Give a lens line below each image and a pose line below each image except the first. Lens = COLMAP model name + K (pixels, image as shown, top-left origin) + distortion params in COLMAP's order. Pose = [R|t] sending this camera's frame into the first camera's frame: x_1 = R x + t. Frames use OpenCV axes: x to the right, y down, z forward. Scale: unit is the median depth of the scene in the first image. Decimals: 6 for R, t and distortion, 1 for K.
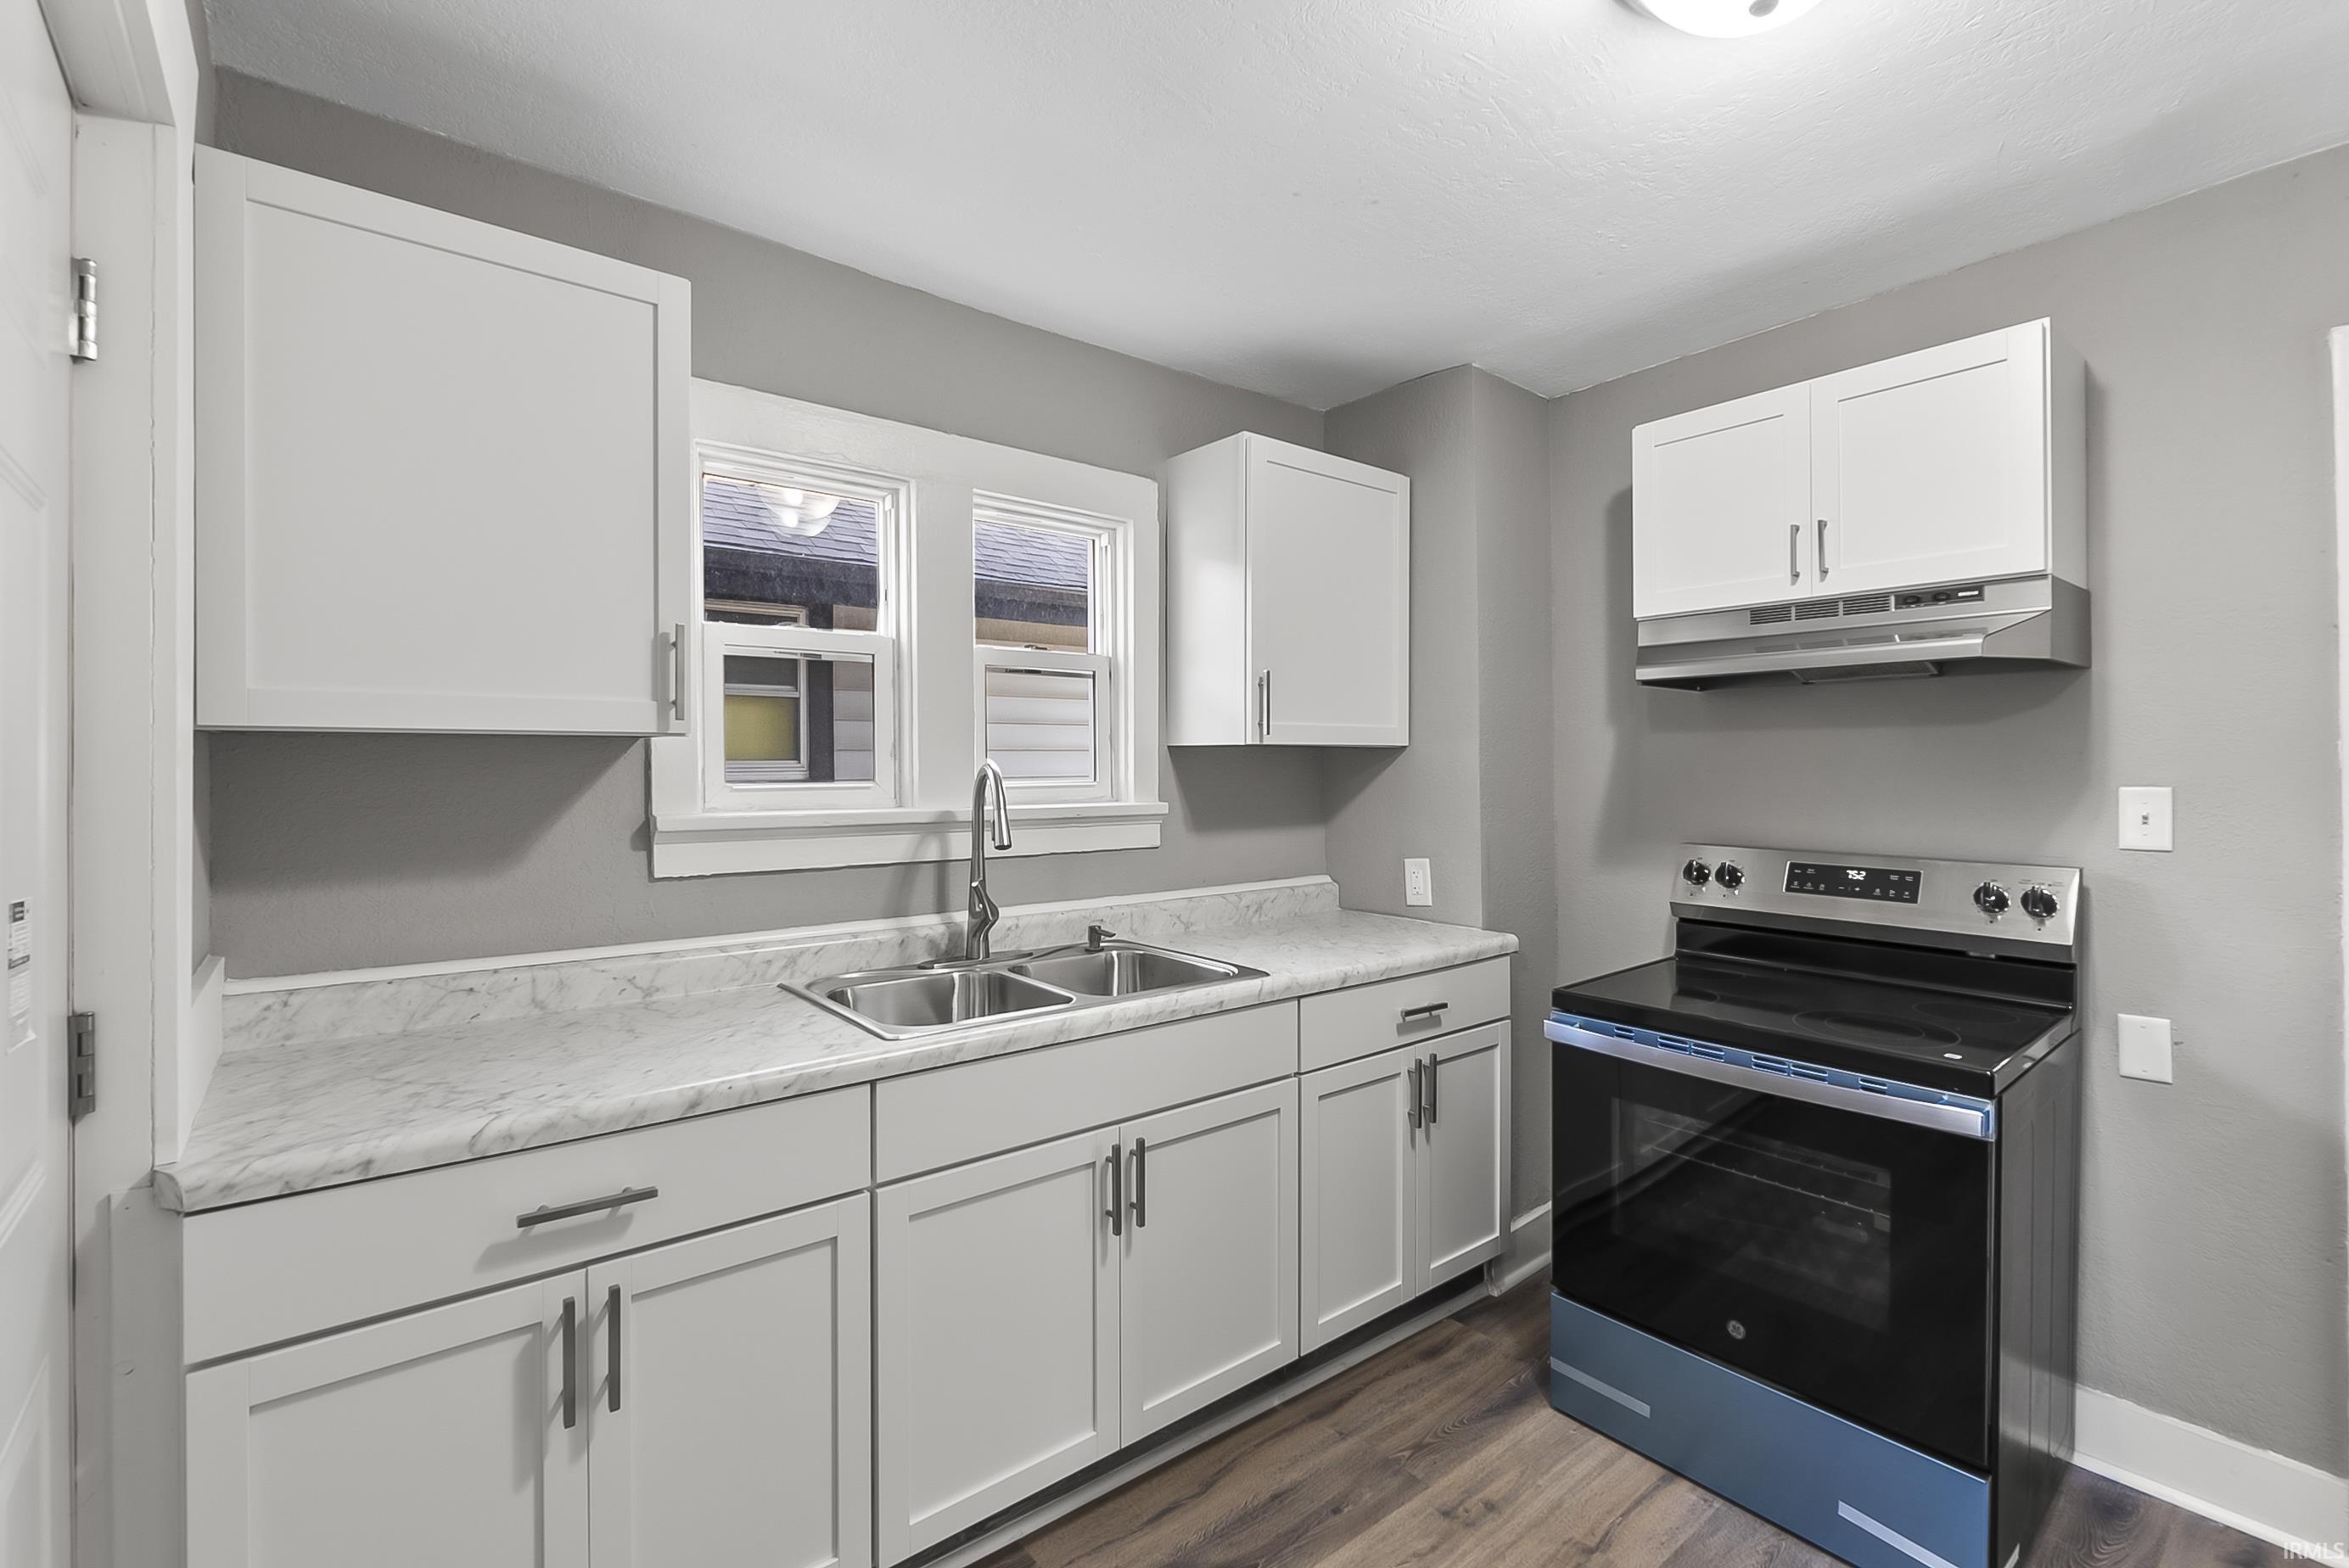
lens RADIAL K [[1033.8, 0, 1180.5], [0, 1033.8, 769.8], [0, 0, 1]] dist [-0.002129, -0.000275]
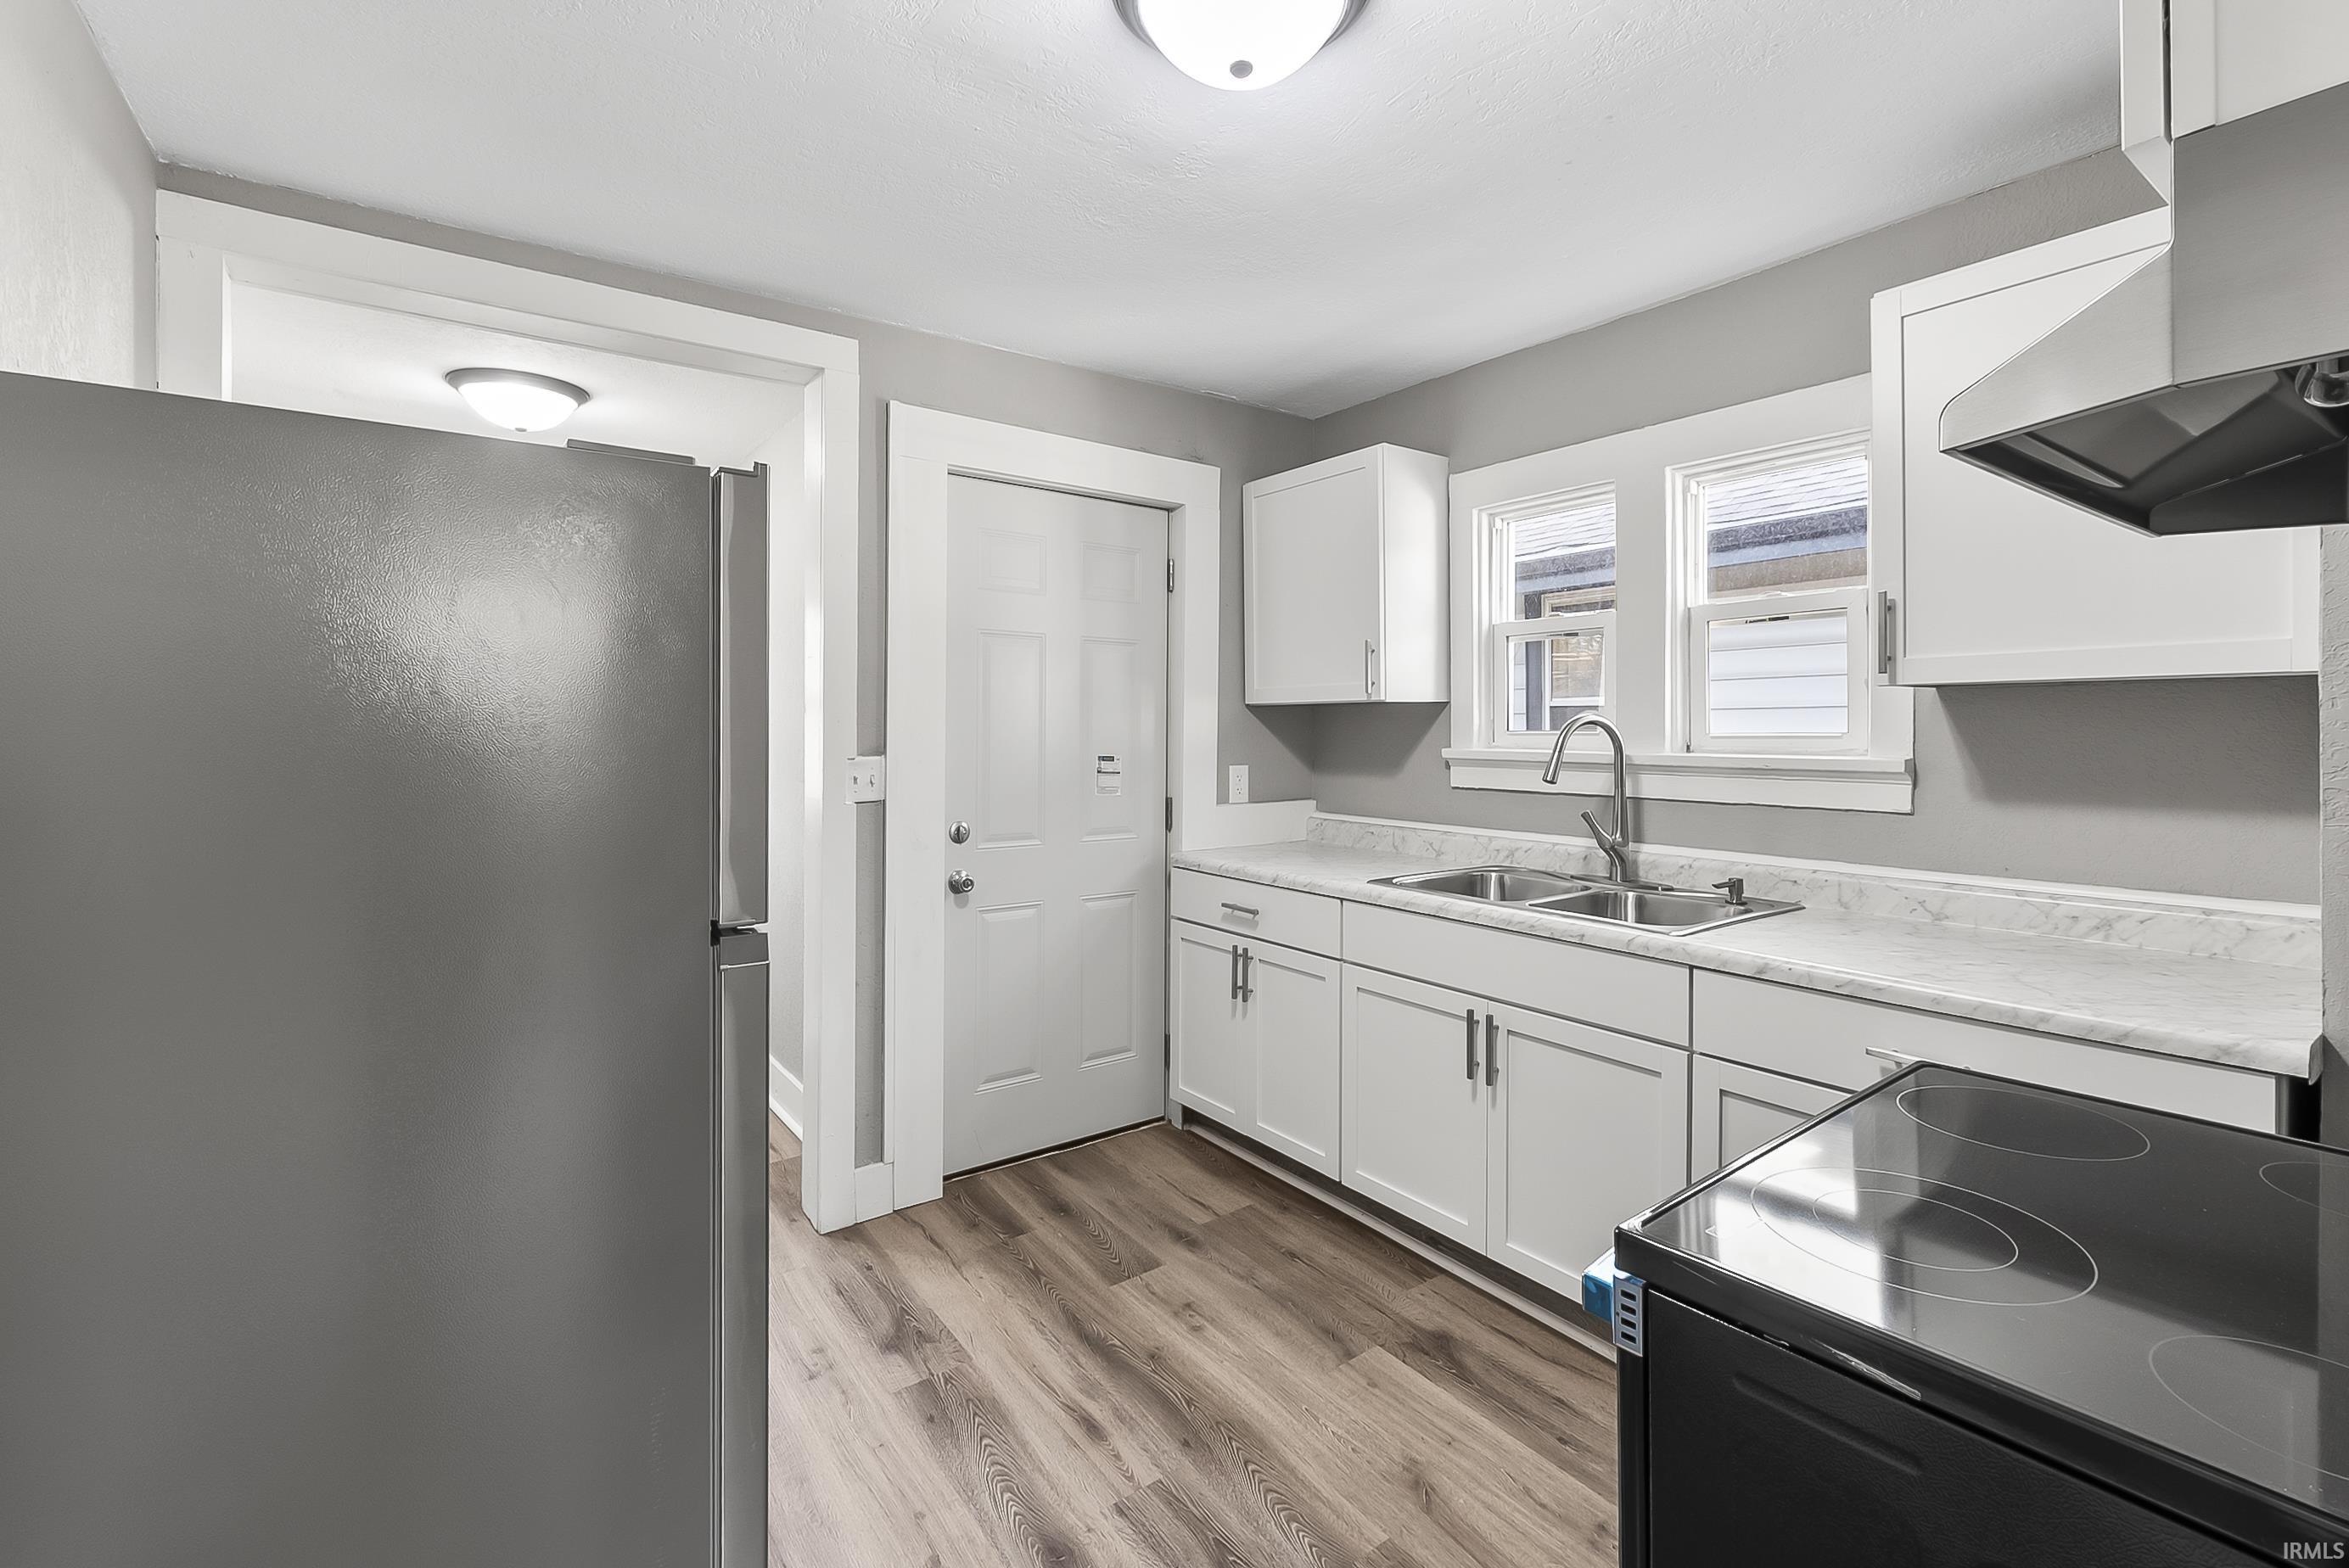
lens RADIAL K [[1028.4, 0, 1163.3], [0, 1028.4, 736.1], [0, 0, 1]] dist [-0.002628, -0.000489]
pose [[-0.065375, 0.010133, -0.997809, 1.015624], [-0.000831, 0.999948, 0.010209, 0.007258], [0.997860, 0.001497, -0.065363, 0.573825]]
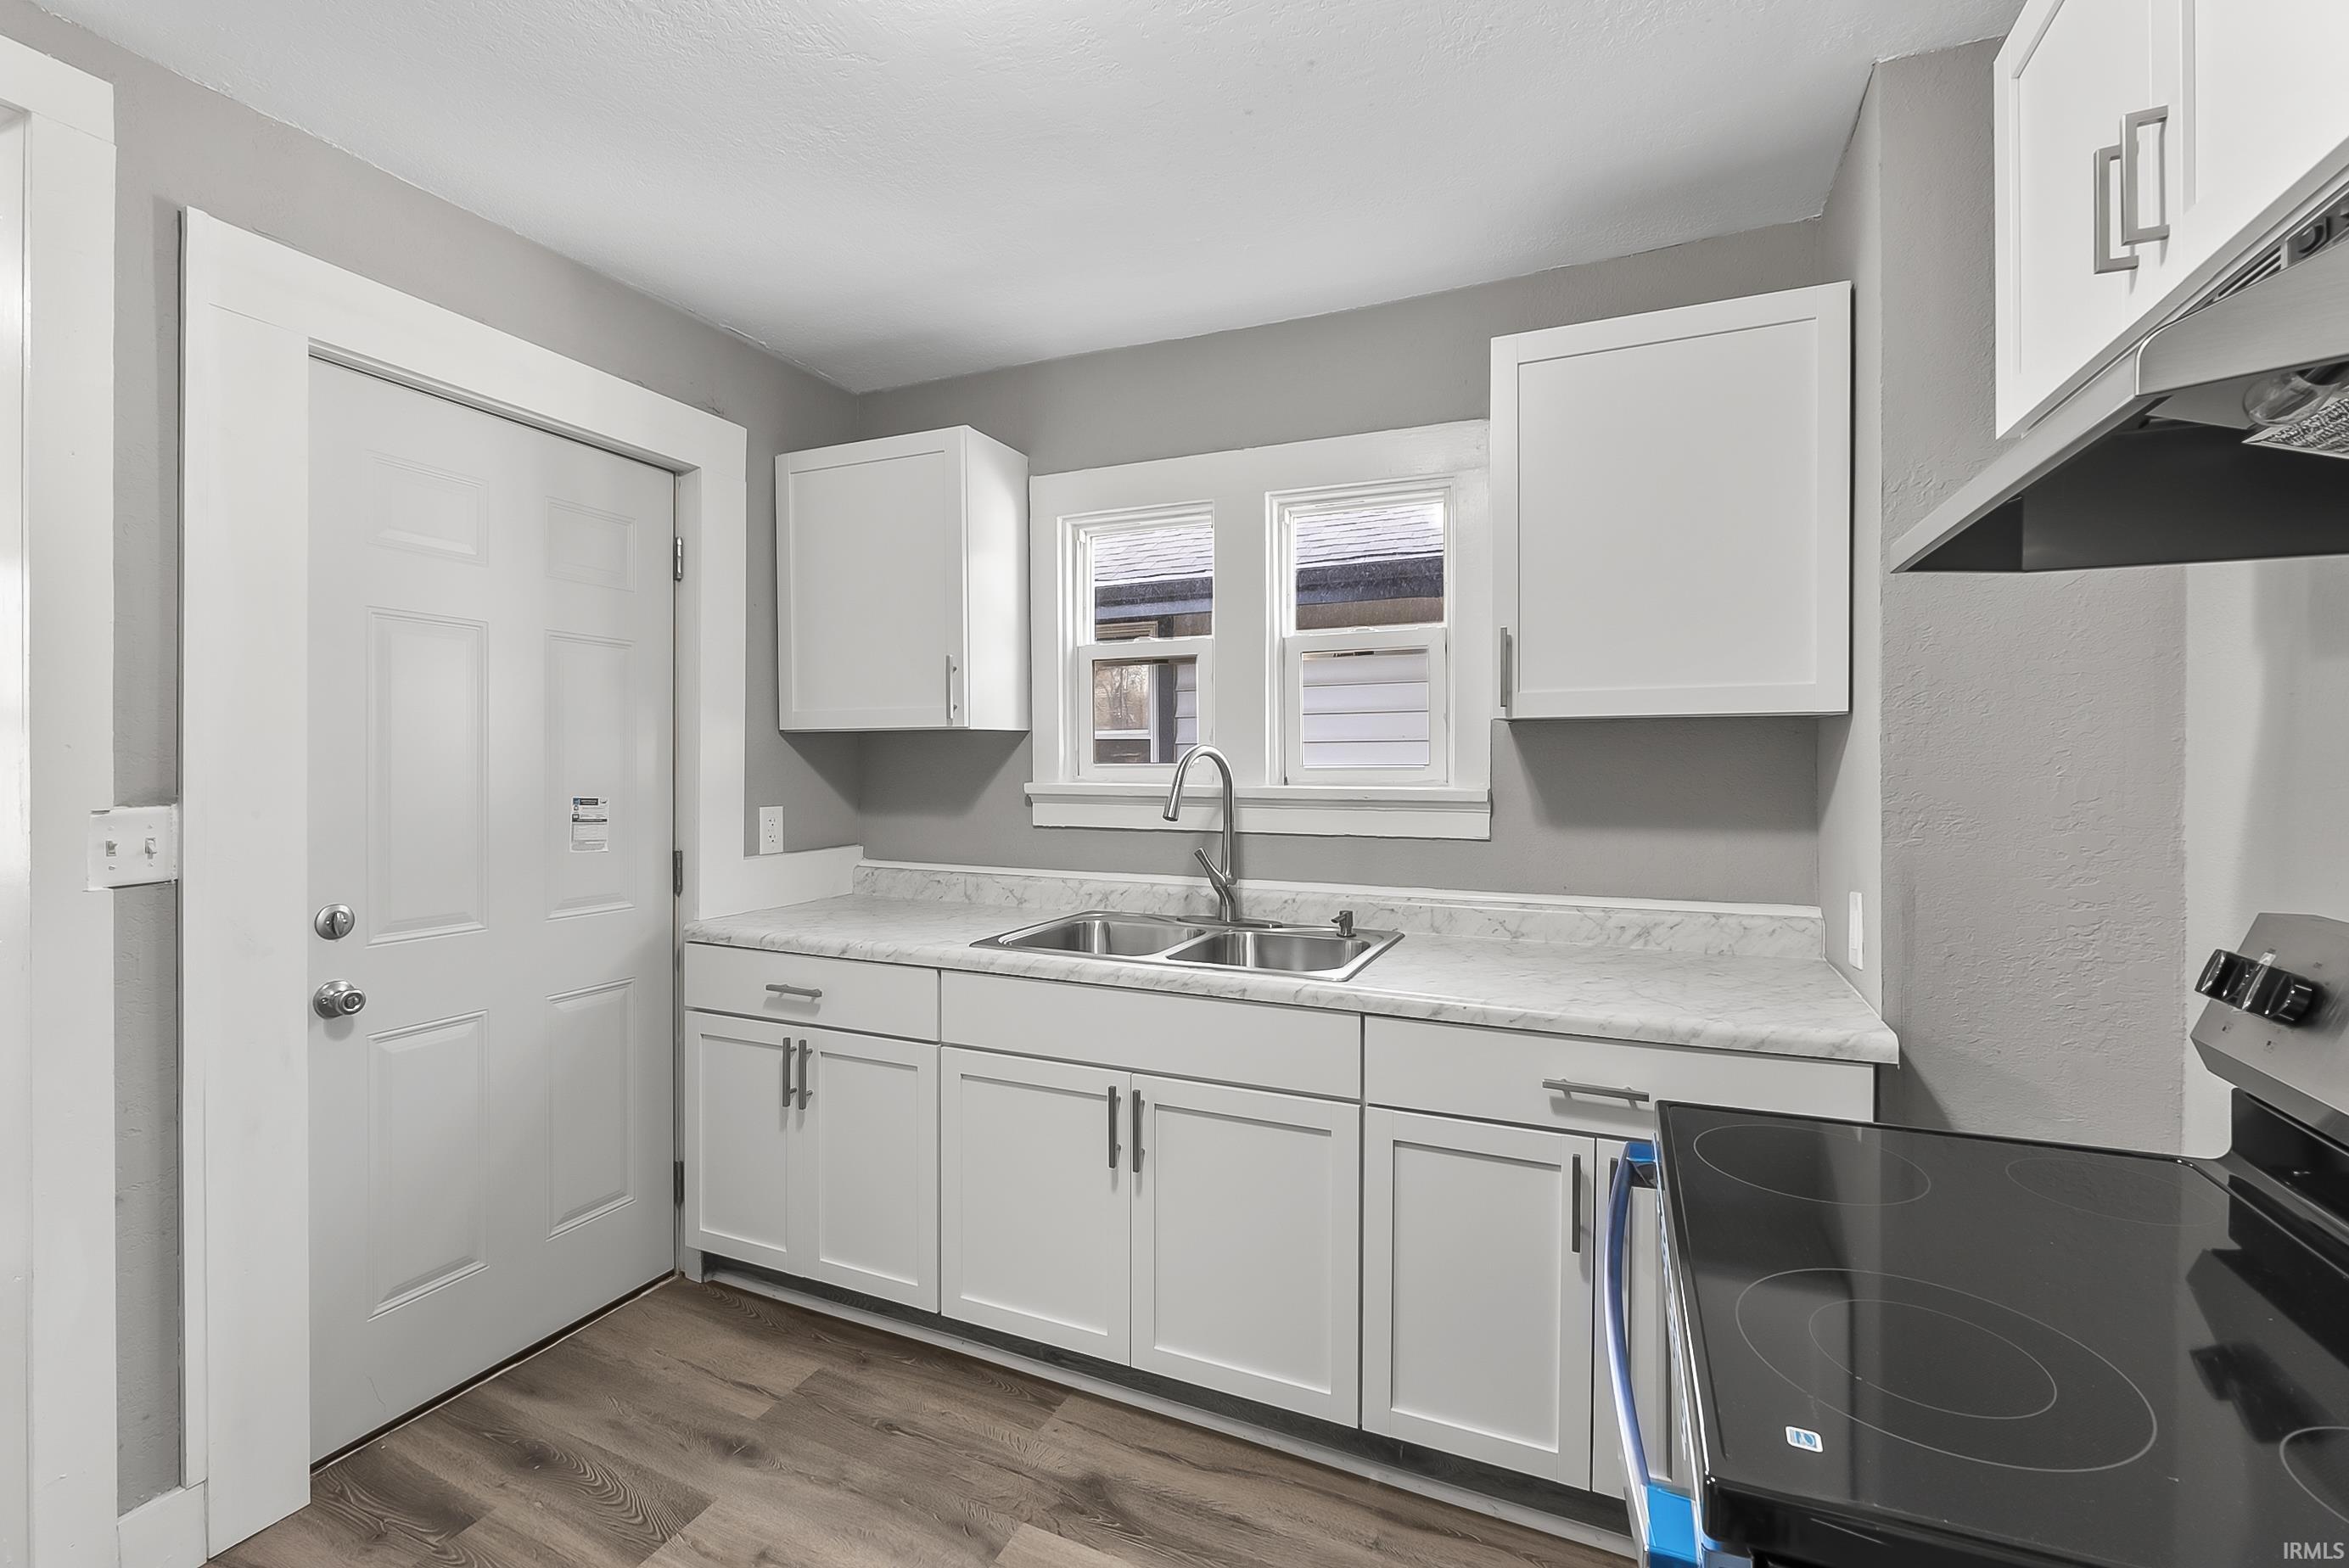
lens RADIAL K [[1015.7, 0, 1174.0], [0, 1015.7, 775.3], [0, 0, 1]] dist [-0.002781, -0.000496]
pose [[0.451087, 0.014742, -0.892358, 0.766756], [-0.002408, 0.999880, 0.015301, 0.009535], [0.892477, -0.004754, 0.451068, 0.465593]]
